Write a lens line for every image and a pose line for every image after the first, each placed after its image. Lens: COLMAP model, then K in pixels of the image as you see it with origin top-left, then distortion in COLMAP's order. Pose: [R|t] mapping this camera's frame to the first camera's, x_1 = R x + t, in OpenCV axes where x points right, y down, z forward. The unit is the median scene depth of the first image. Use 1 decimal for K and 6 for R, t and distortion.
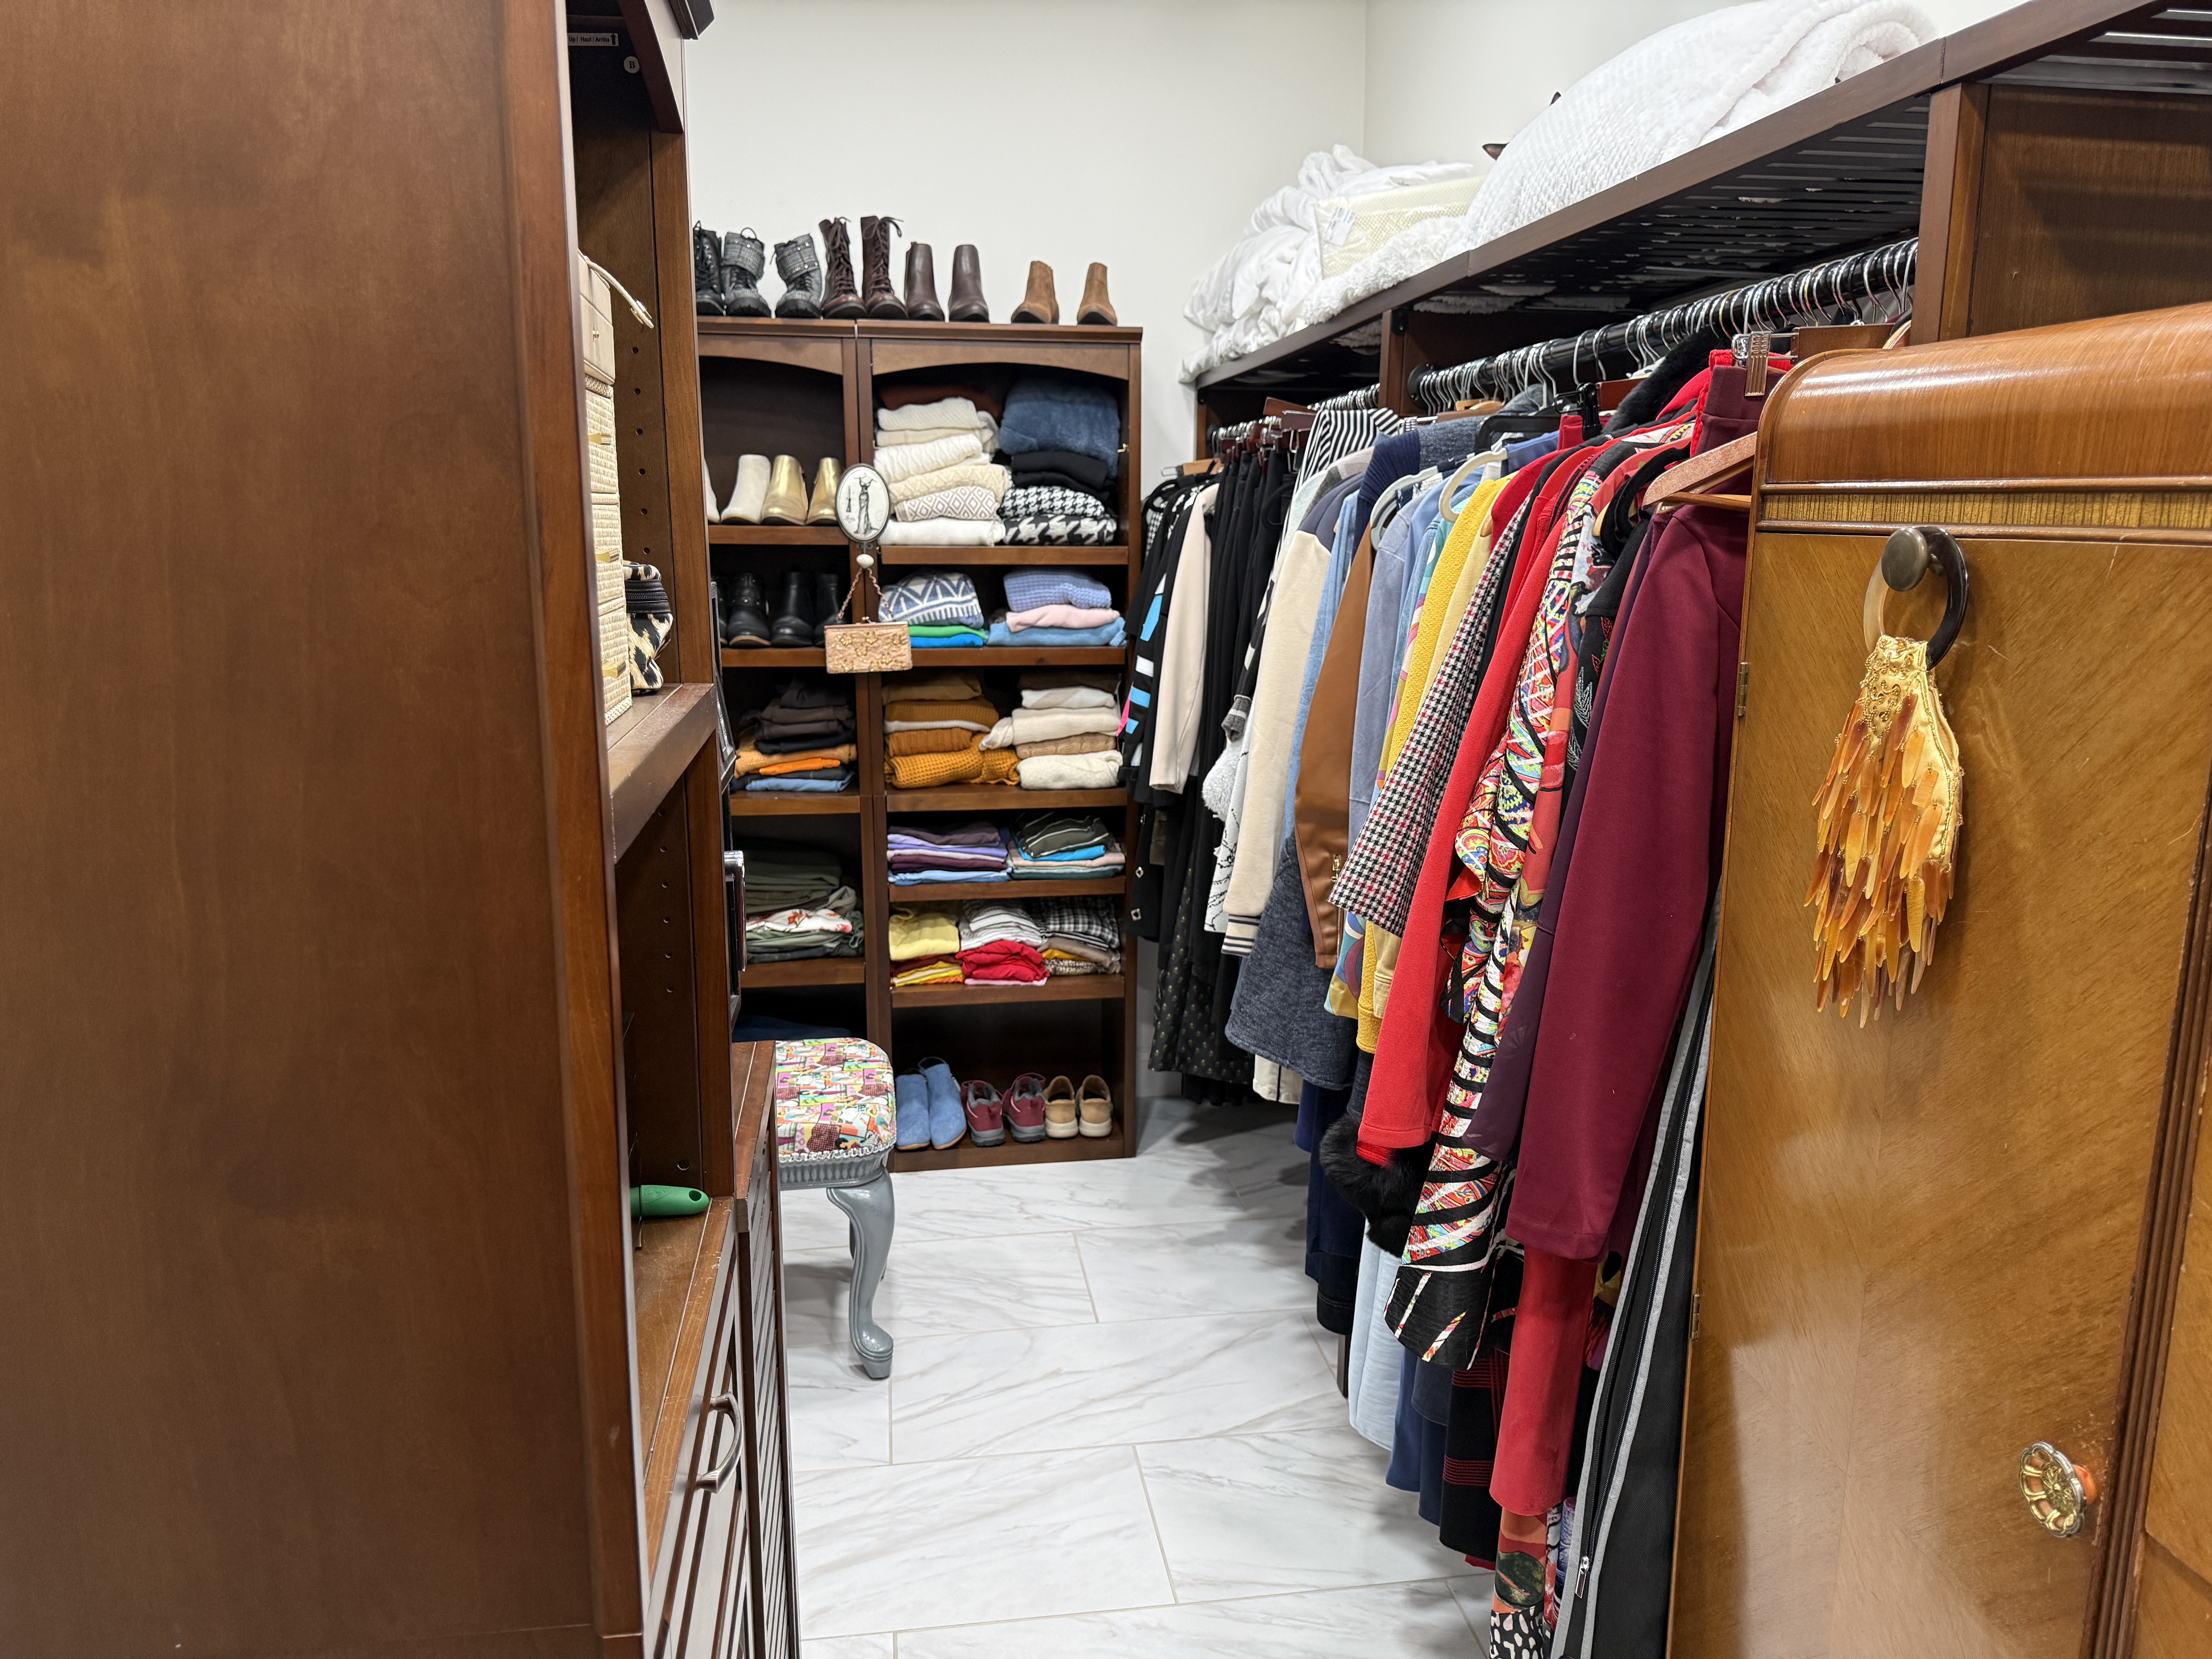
lens RADIAL K [[1562.2, 0, 1108.9], [0, 1562.2, 830.9], [0, 0, 1]] dist [0.046167, -0.046501]
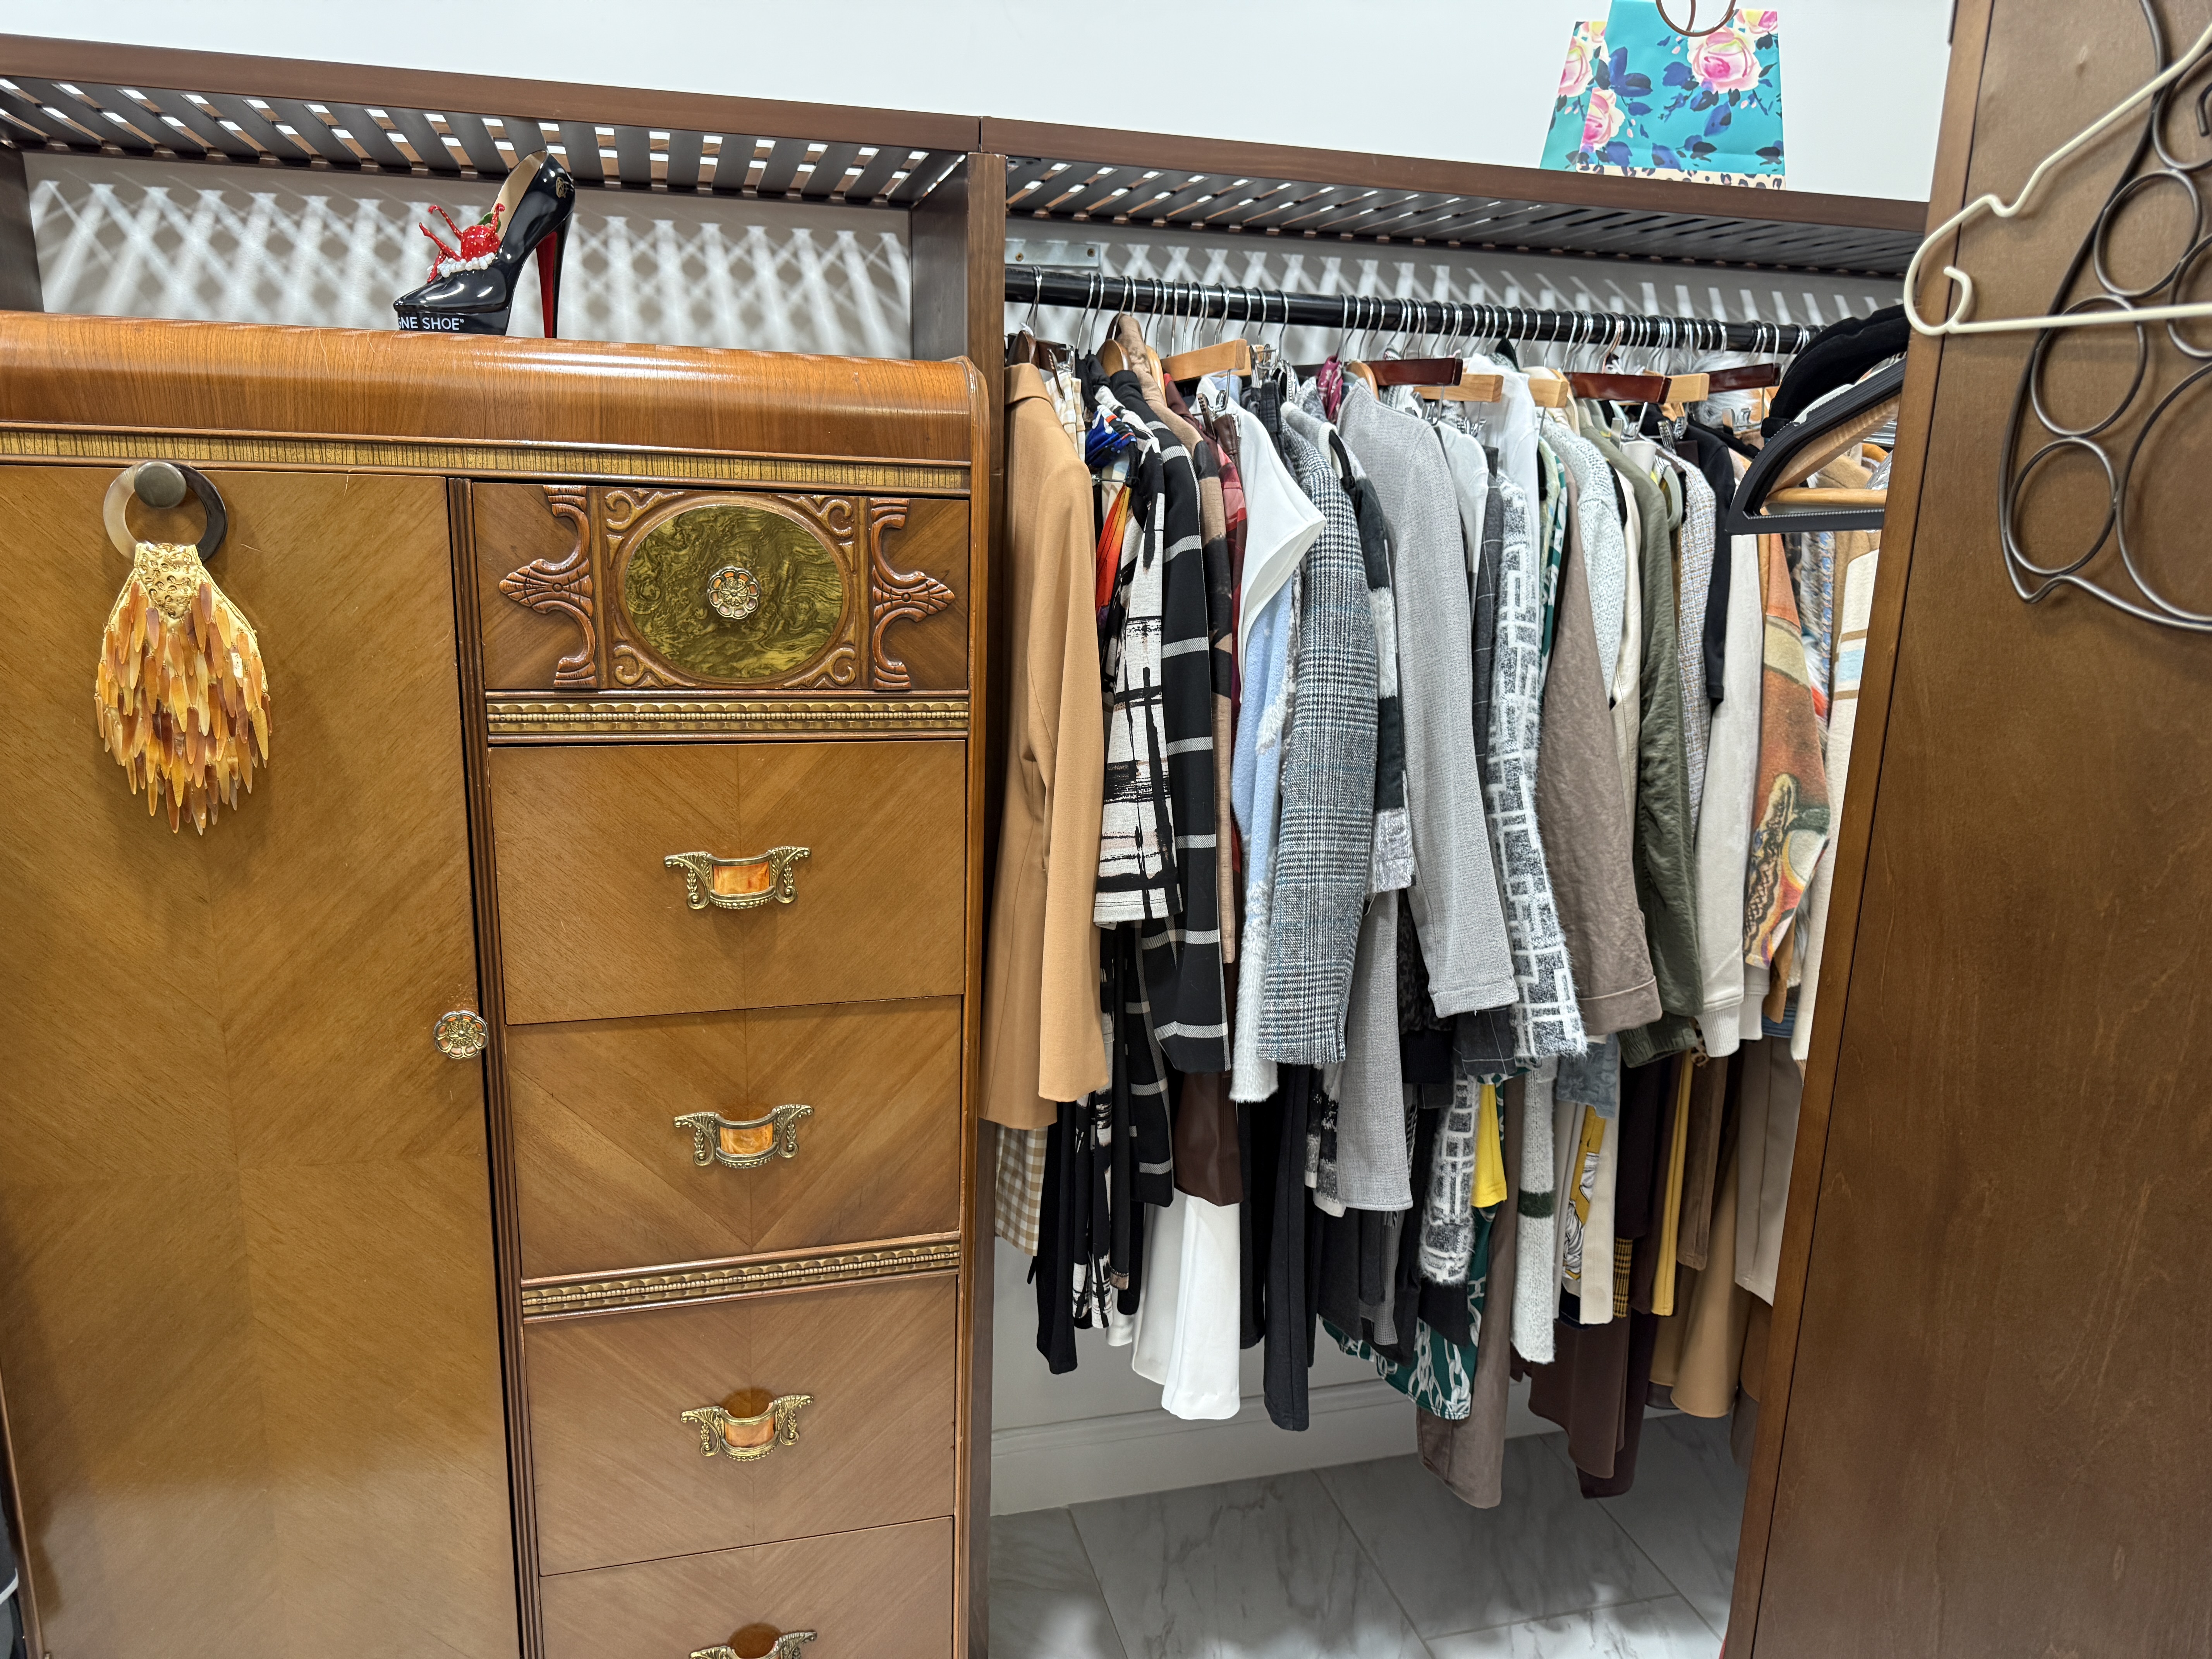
lens RADIAL K [[1562.2, 0, 1107.3], [0, 1562.2, 830.7], [0, 0, 1]] dist [0.046167, -0.046501]
pose [[-0.106931, -0.229129, 0.967505, -1.100898], [0.173472, 0.953859, 0.245070, -0.090963], [-0.979016, 0.194041, -0.062249, 0.389736]]
